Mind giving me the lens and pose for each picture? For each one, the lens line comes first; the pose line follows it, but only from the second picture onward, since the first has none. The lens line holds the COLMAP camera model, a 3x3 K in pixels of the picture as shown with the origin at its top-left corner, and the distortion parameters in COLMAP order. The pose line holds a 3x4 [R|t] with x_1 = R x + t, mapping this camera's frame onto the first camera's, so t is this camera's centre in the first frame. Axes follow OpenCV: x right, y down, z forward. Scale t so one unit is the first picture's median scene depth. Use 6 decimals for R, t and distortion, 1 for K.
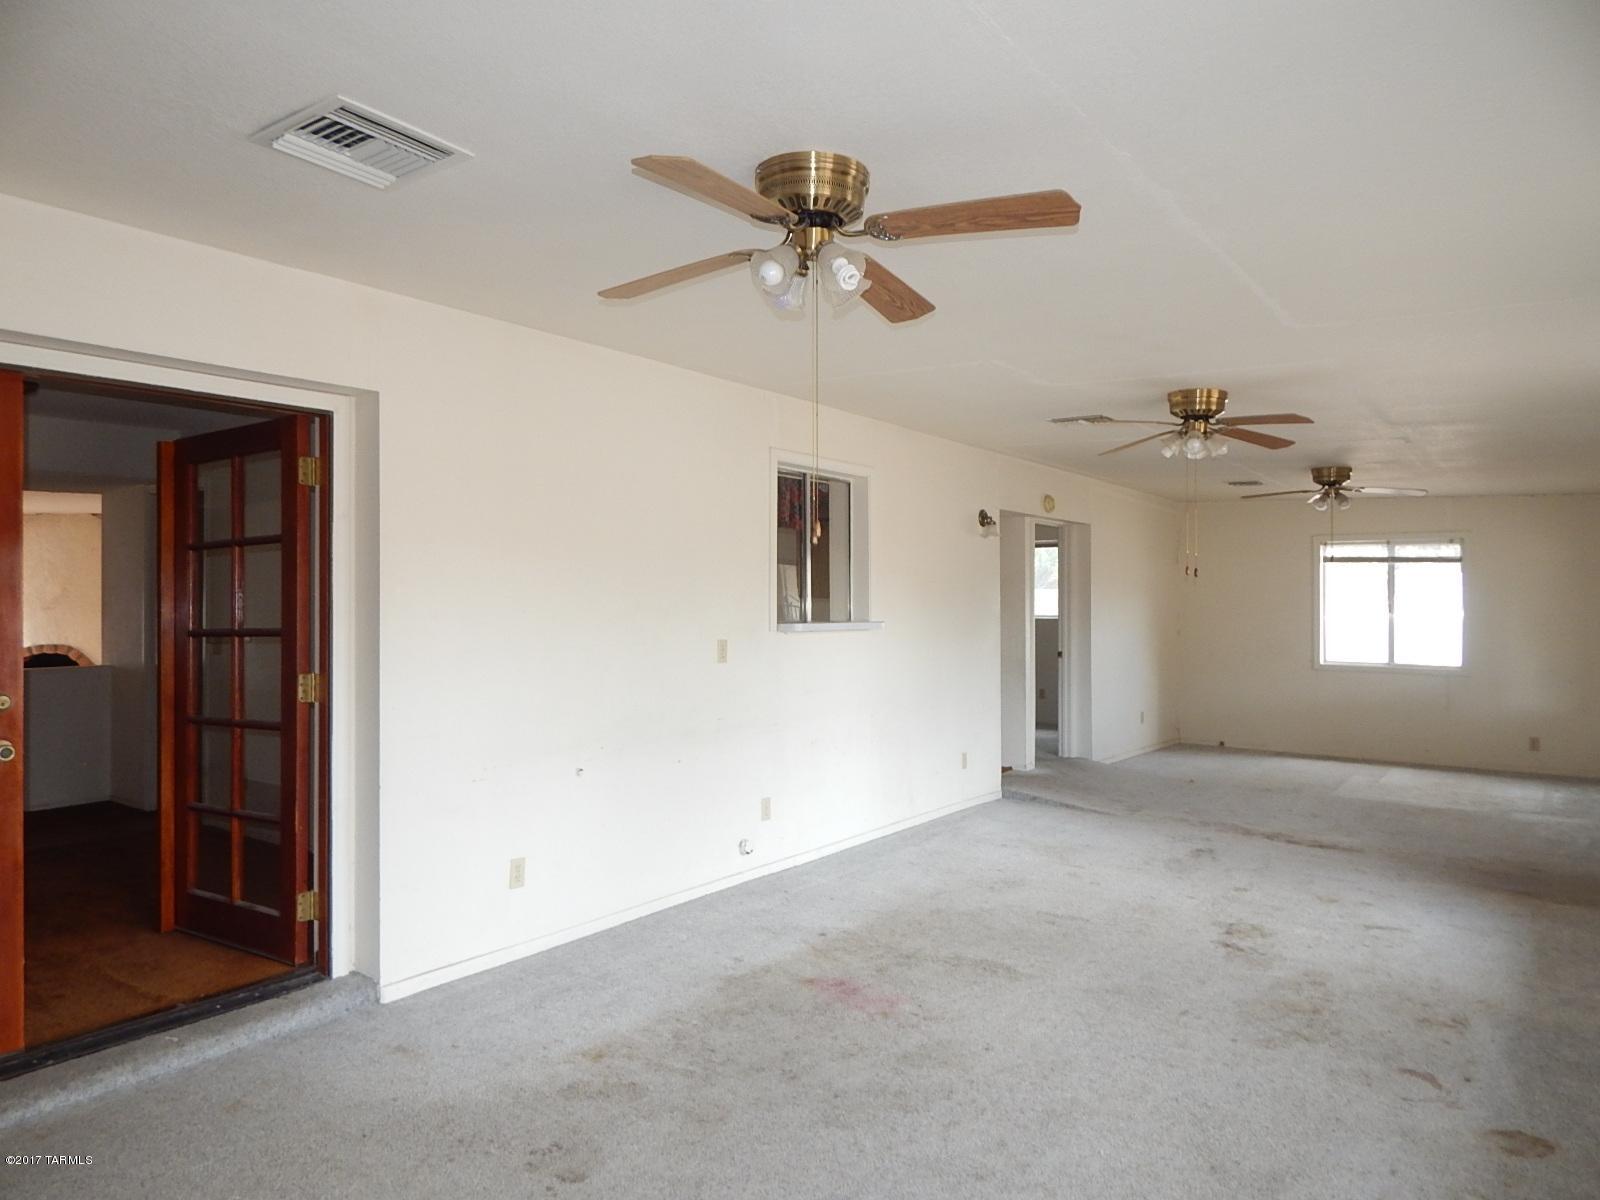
lens RADIAL K [[1061.1, 0, 798.9], [0, 1061.1, 595.7], [0, 0, 1]] dist [0.015551, -0.015080]
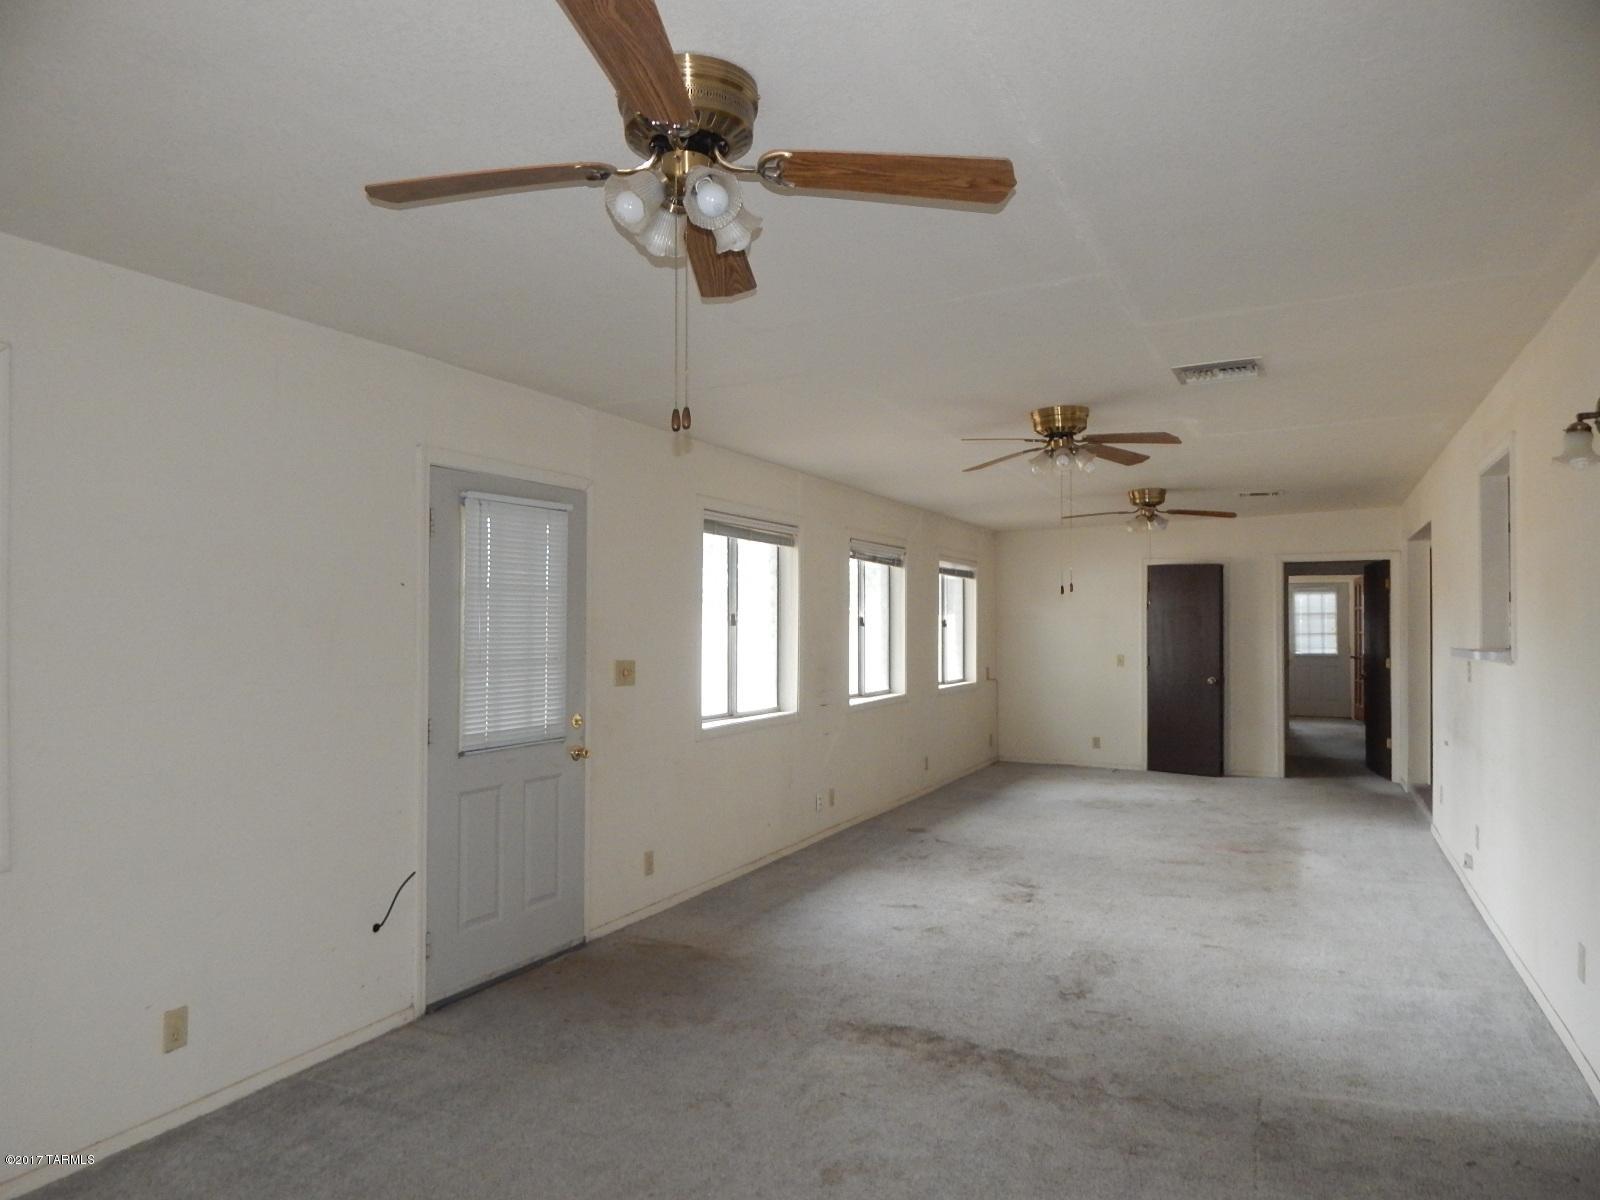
lens RADIAL K [[1061.1, 0, 799.2], [0, 1061.1, 602.9], [0, 0, 1]] dist [0.015551, -0.015080]
pose [[-0.982283, -0.012092, -0.187015, 0.871252], [-0.007385, 0.999639, -0.025844, 0.019390], [0.187260, -0.024005, -0.982017, 2.096227]]
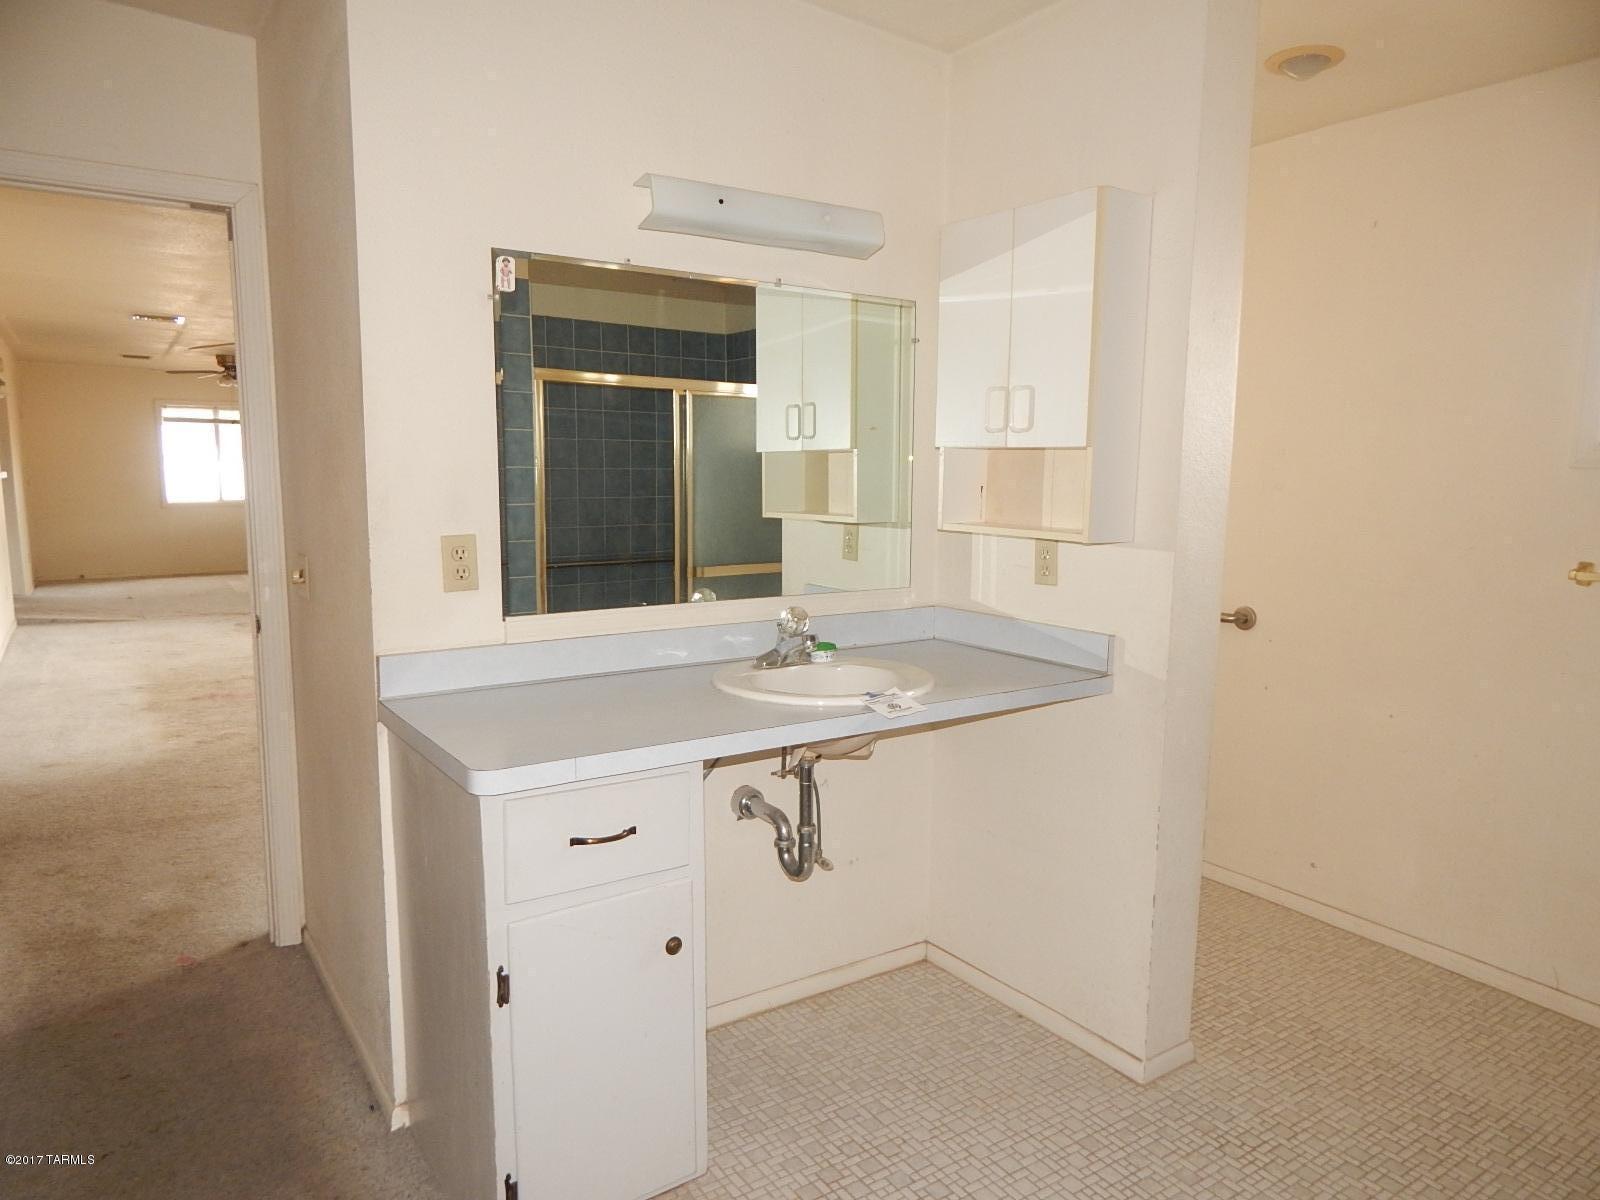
lens RADIAL K [[1061.1, 0, 799.5], [0, 1061.1, 607.0], [0, 0, 1]] dist [0.015551, -0.015080]
pose [[0.347412, -0.130908, 0.928530, -0.922171], [-0.007256, 0.989803, 0.142261, 0.002047], [-0.937685, -0.056161, 0.342919, -0.299575]]
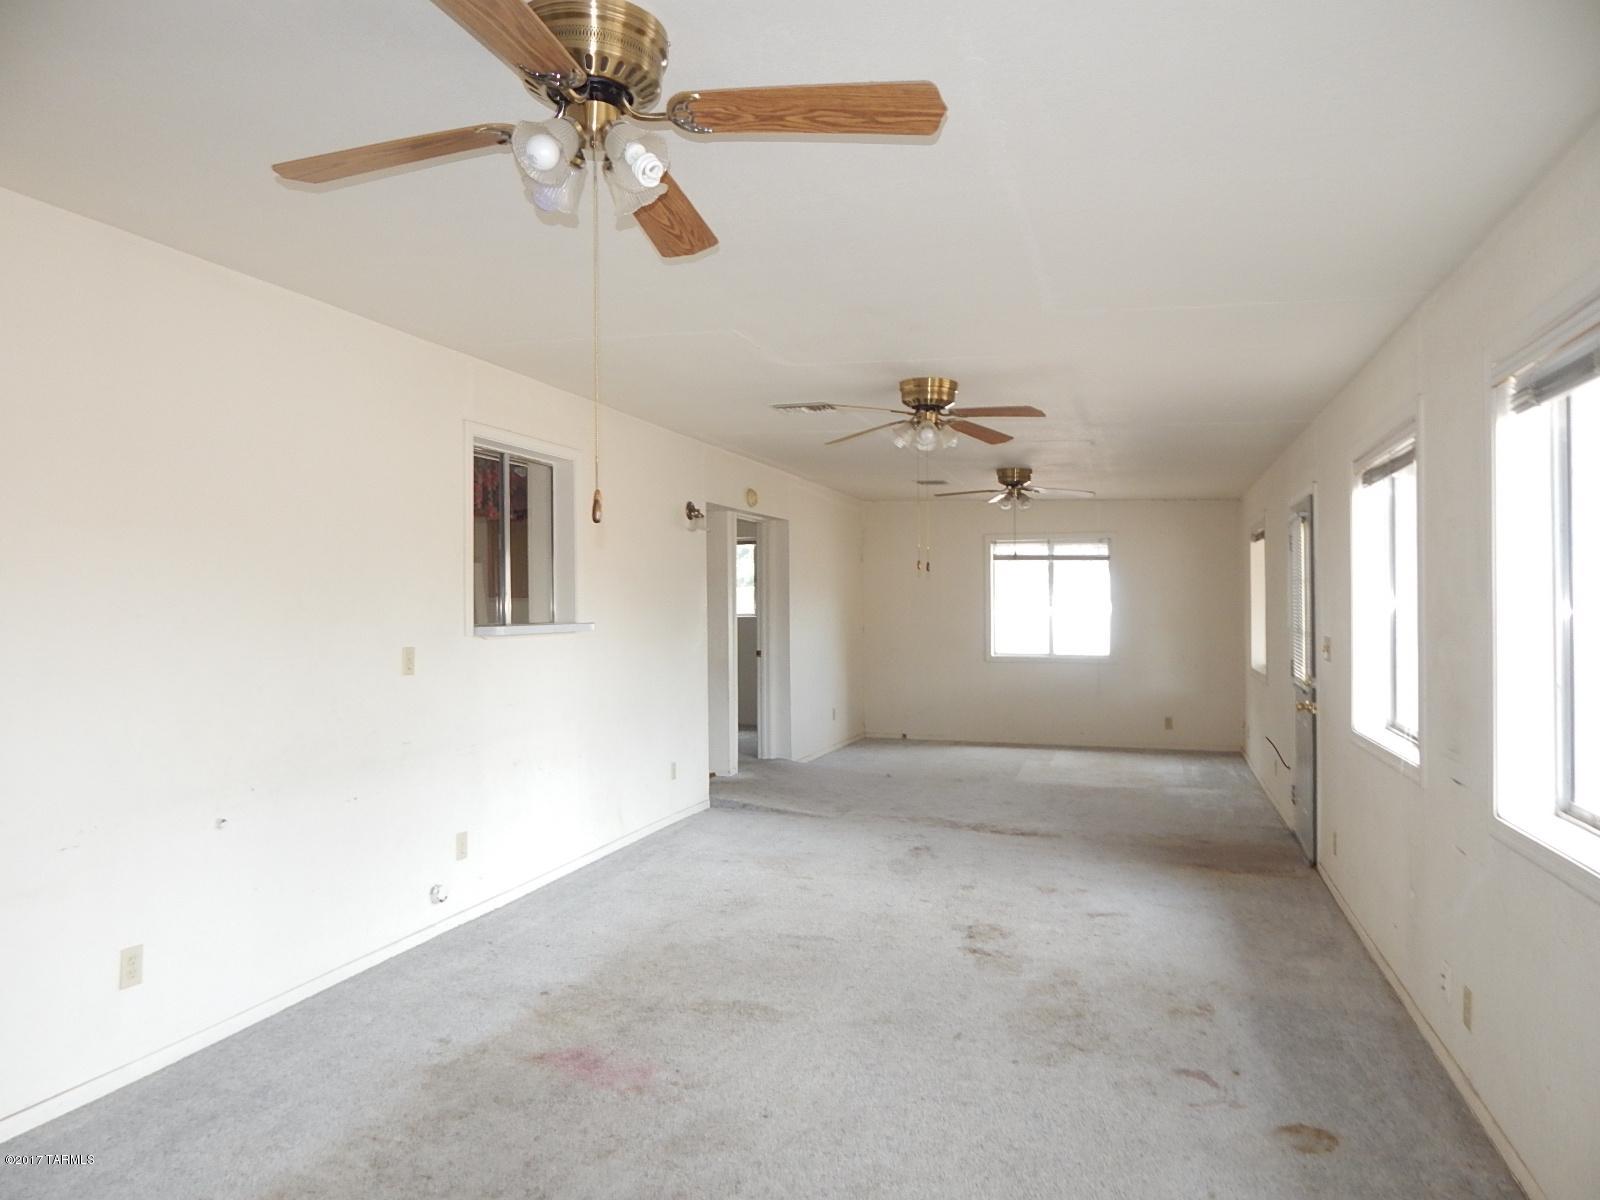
lens RADIAL K [[1061.1, 0, 803.9], [0, 1061.1, 596.9], [0, 0, 1]] dist [0.015551, -0.015080]
pose [[0.947953, -0.008598, 0.318295, -0.046868], [0.008201, 0.999963, 0.002587, 0.002190], [-0.318305, 0.000158, 0.947988, 0.124136]]
